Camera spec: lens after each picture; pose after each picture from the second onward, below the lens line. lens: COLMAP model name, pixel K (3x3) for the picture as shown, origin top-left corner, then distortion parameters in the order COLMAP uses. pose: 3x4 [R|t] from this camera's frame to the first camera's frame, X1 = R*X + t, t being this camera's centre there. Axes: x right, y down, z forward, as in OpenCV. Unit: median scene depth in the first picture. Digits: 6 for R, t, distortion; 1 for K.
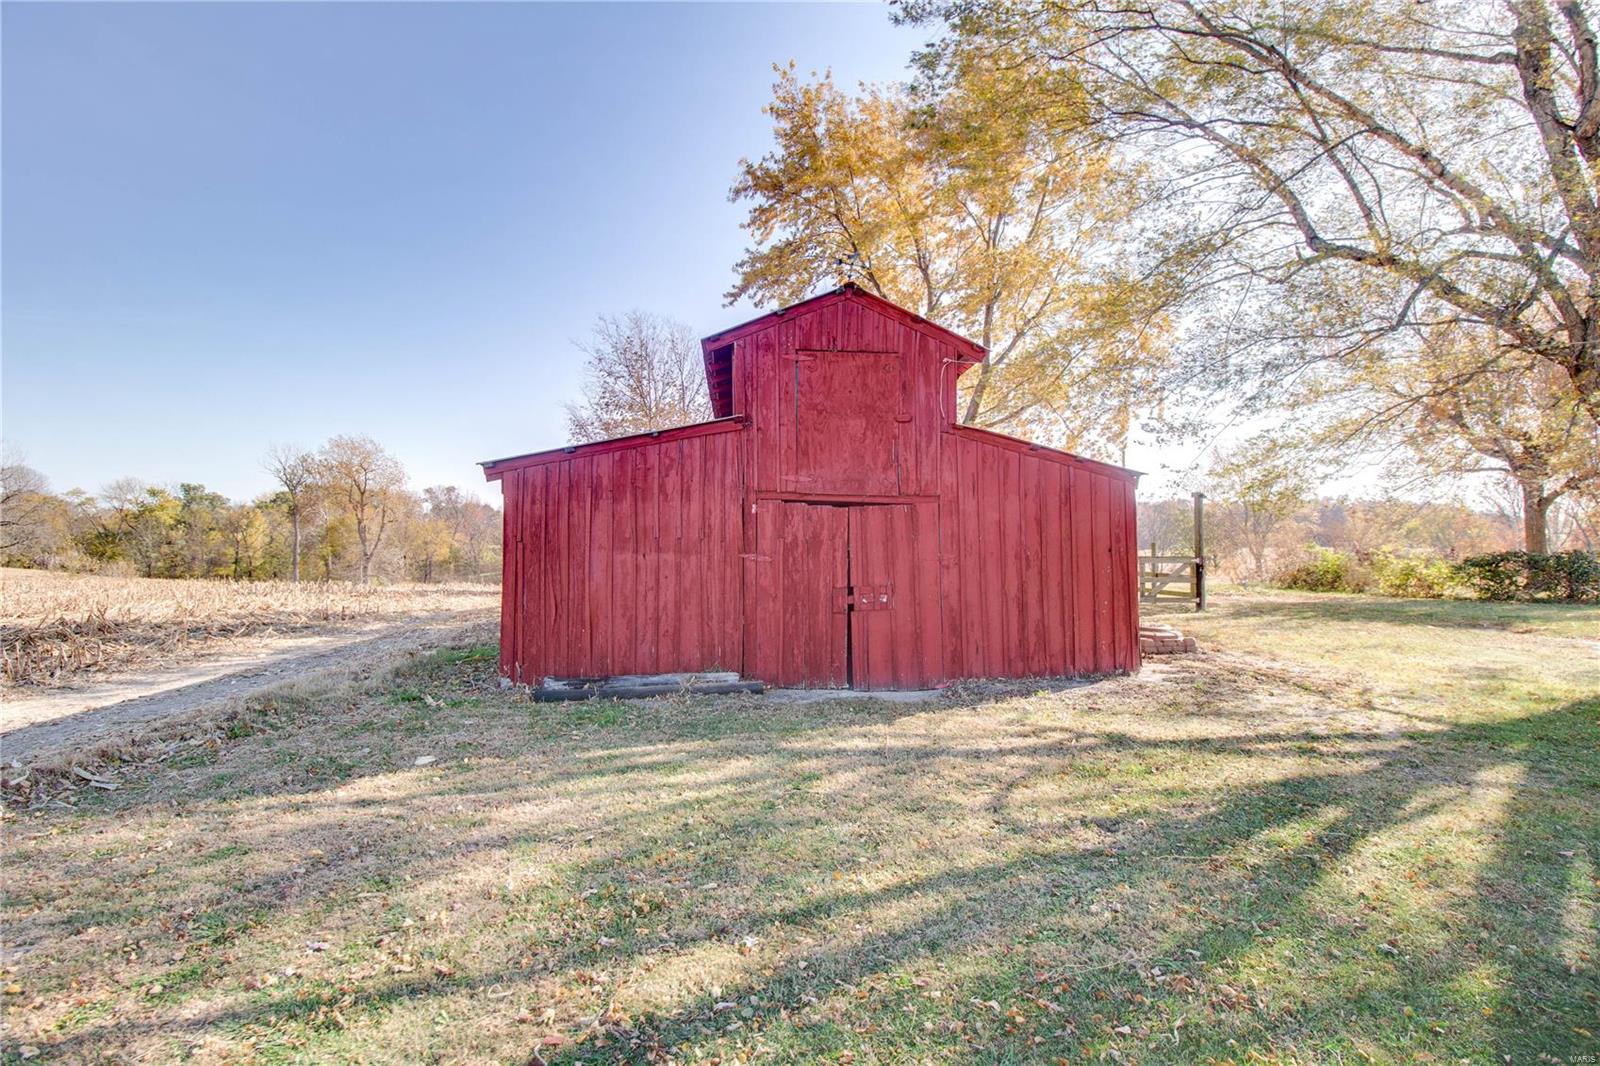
lens RADIAL K [[752.9, 0, 816.3], [0, 752.9, 509.5], [0, 0, 1]] dist [-0.001796, -0.011702]
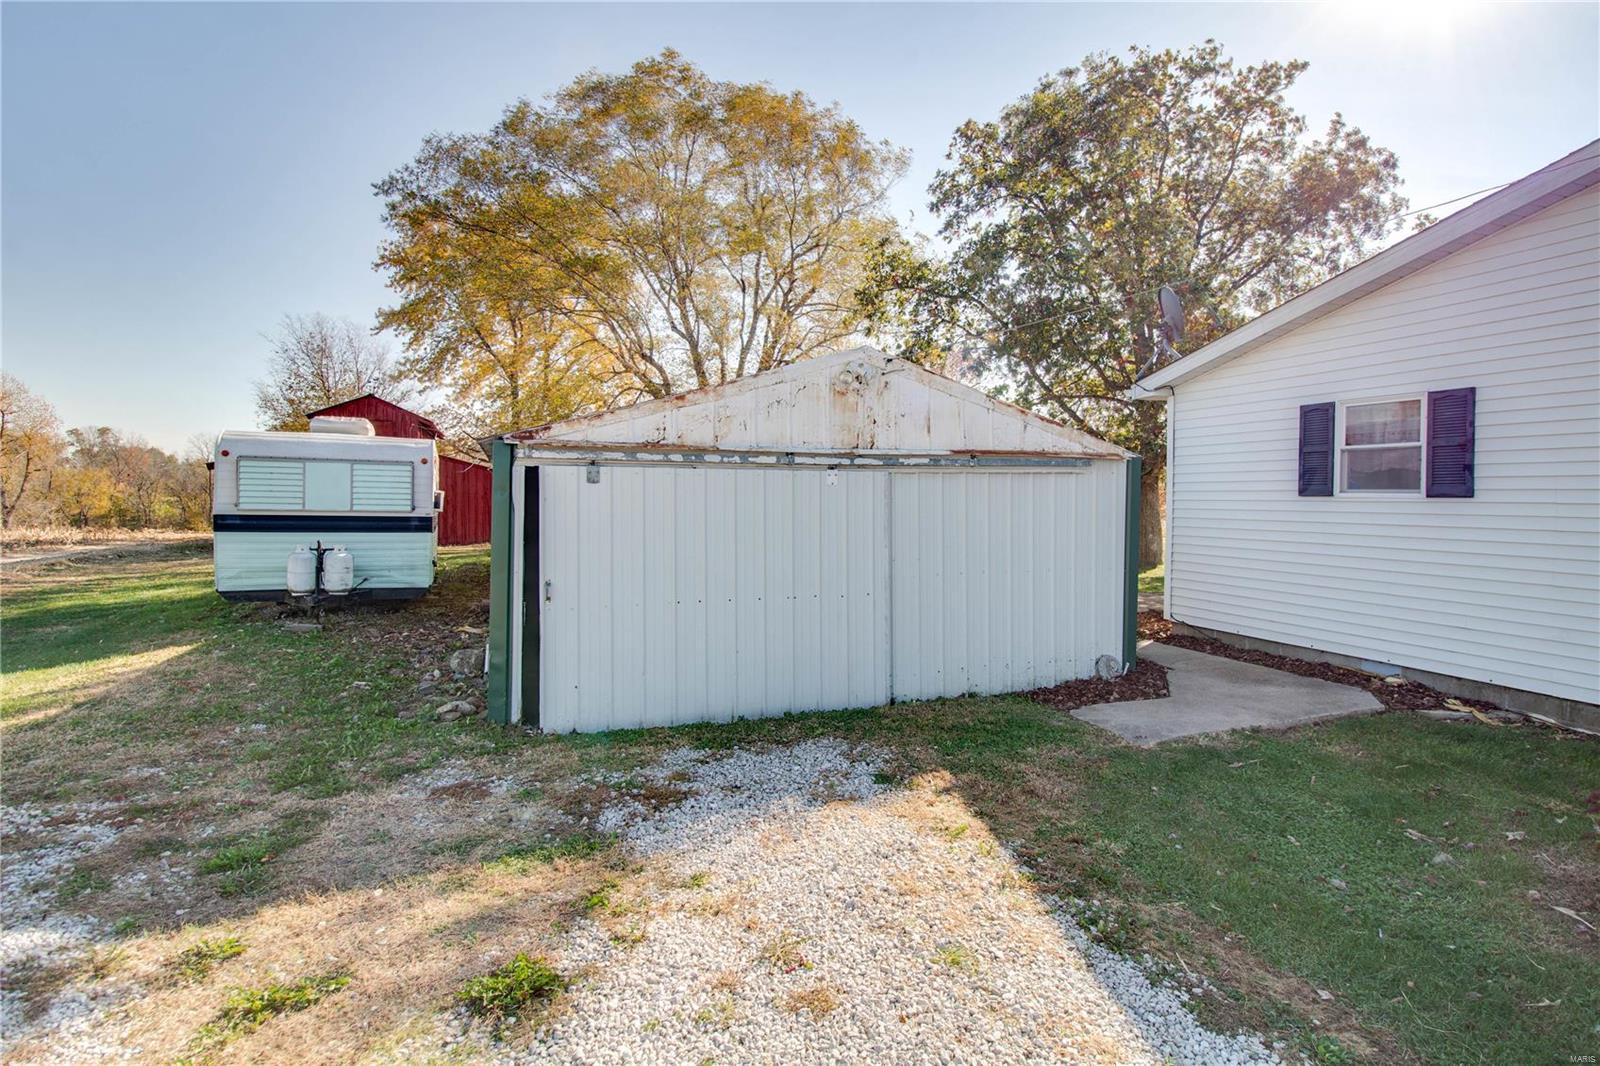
lens RADIAL K [[828.6, 0, 832.5], [0, 828.6, 504.3], [0, 0, 1]] dist [-0.002770, -0.000826]
pose [[0.961801, 0.005647, 0.273691, 0.213230], [-0.019216, 0.998714, 0.046920, -0.022220], [-0.273074, -0.050387, 0.960673, -0.582157]]
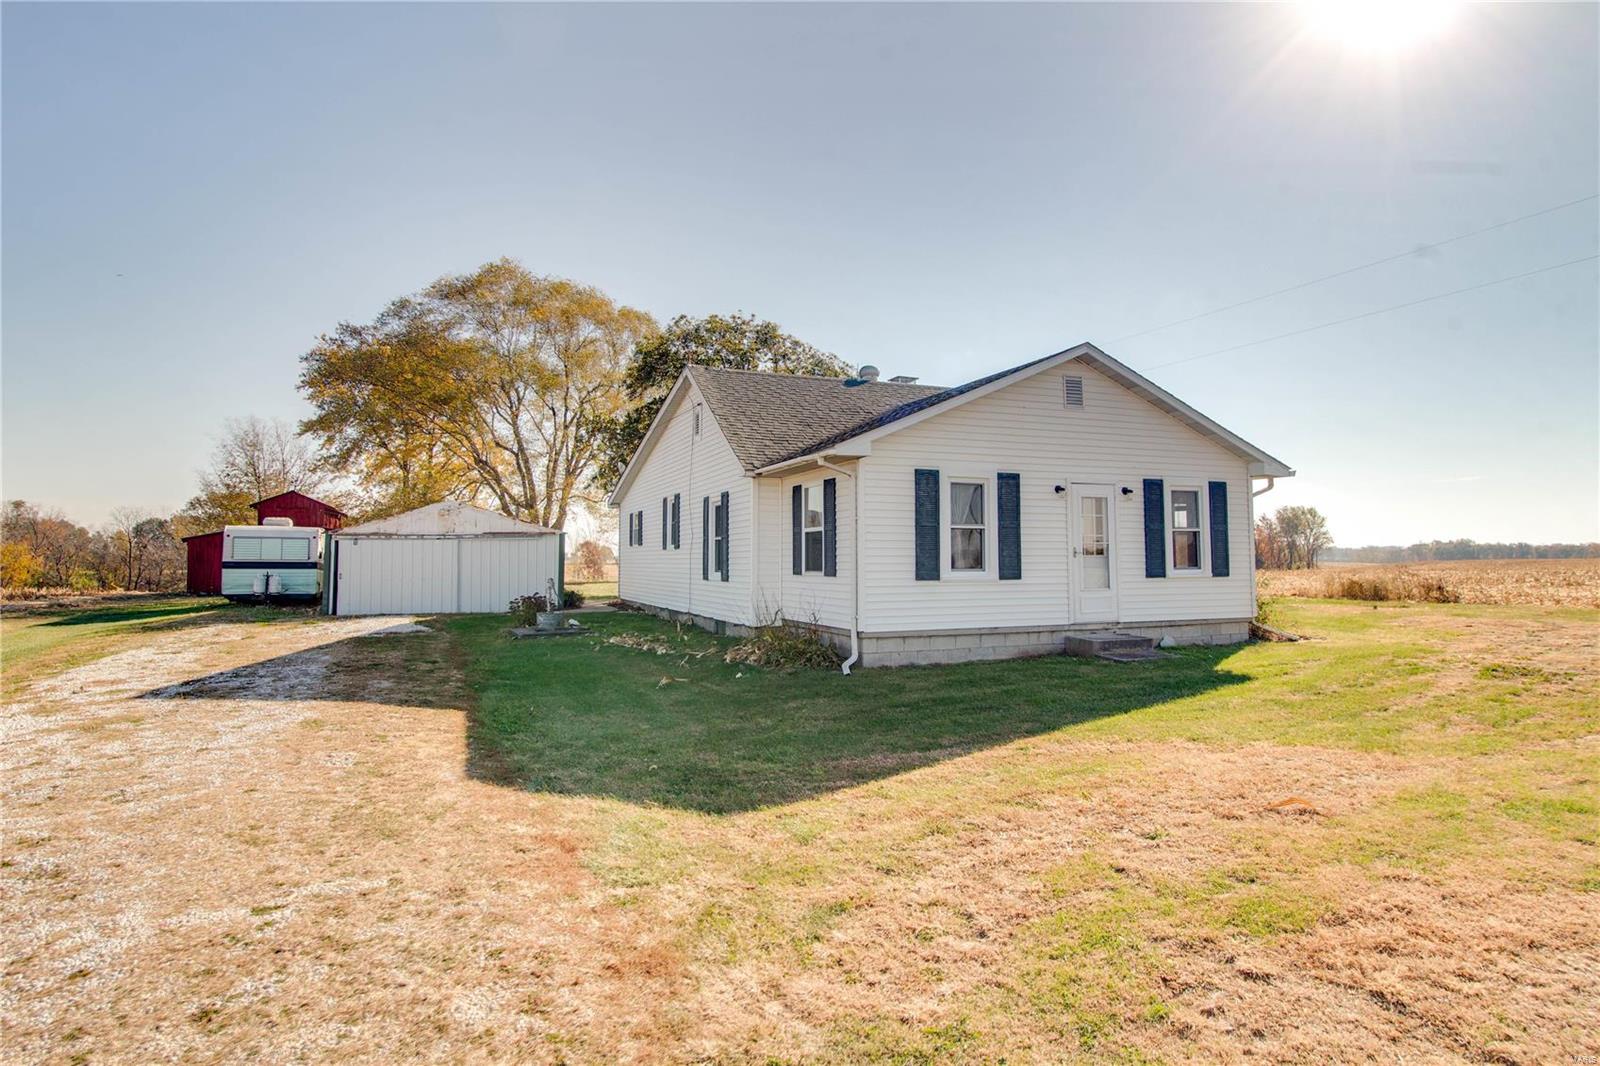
lens RADIAL K [[883.1, 0, 801.3], [0, 883.1, 494.0], [0, 0, 1]] dist [0.000245, -0.000433]
pose [[0.957916, 0.014981, 0.286658, 0.331594], [-0.004300, 0.999274, -0.037854, -0.031090], [-0.287017, 0.035028, 0.957285, -1.080000]]
